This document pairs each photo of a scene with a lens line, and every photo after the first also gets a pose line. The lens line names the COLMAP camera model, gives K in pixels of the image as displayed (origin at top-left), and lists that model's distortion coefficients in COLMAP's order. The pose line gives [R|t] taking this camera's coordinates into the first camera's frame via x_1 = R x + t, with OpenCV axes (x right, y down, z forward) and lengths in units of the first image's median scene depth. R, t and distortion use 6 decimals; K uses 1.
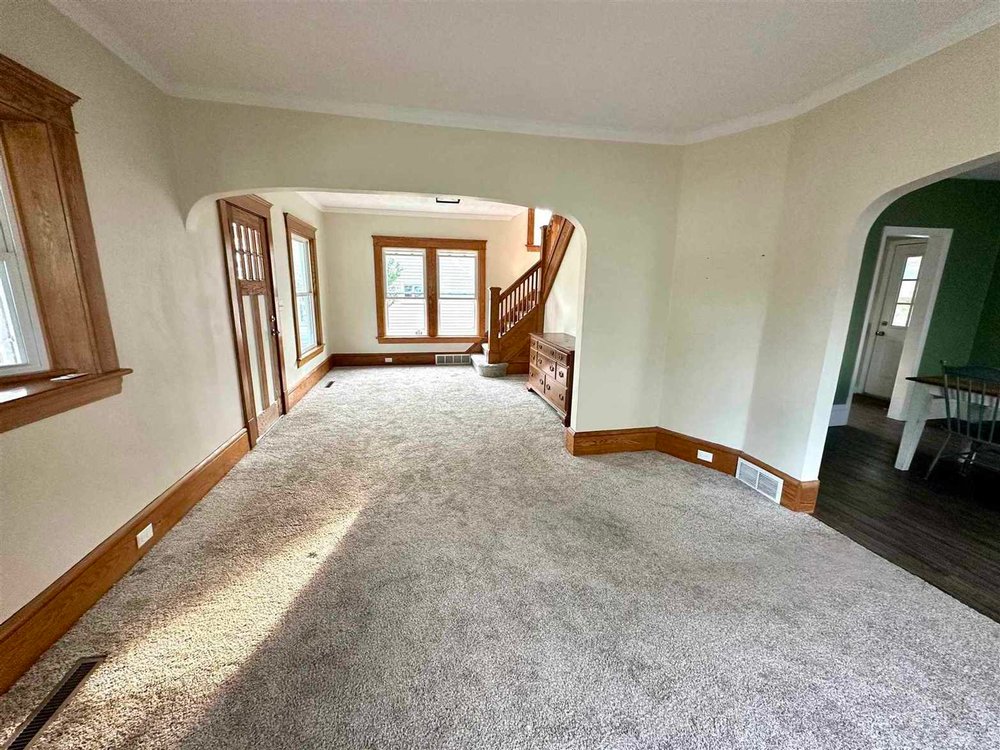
lens RADIAL K [[399.2, 0, 499.6], [0, 399.2, 369.6], [0, 0, 1]] dist [-0.000929, -0.000050]
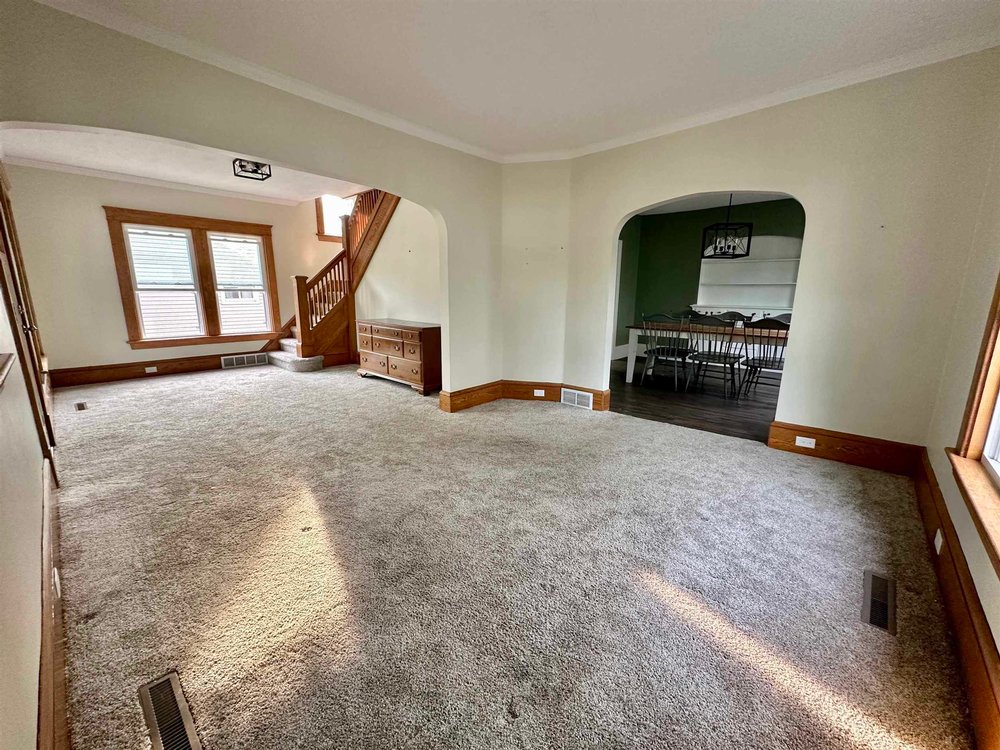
lens RADIAL K [[399.2, 0, 496.5], [0, 399.2, 371.4], [0, 0, 1]] dist [-0.000929, -0.000050]
pose [[0.808863, -0.125573, 0.574432, -0.368251], [0.123936, 0.991392, 0.042207, 0.060791], [-0.574788, 0.037054, 0.817463, -0.047619]]
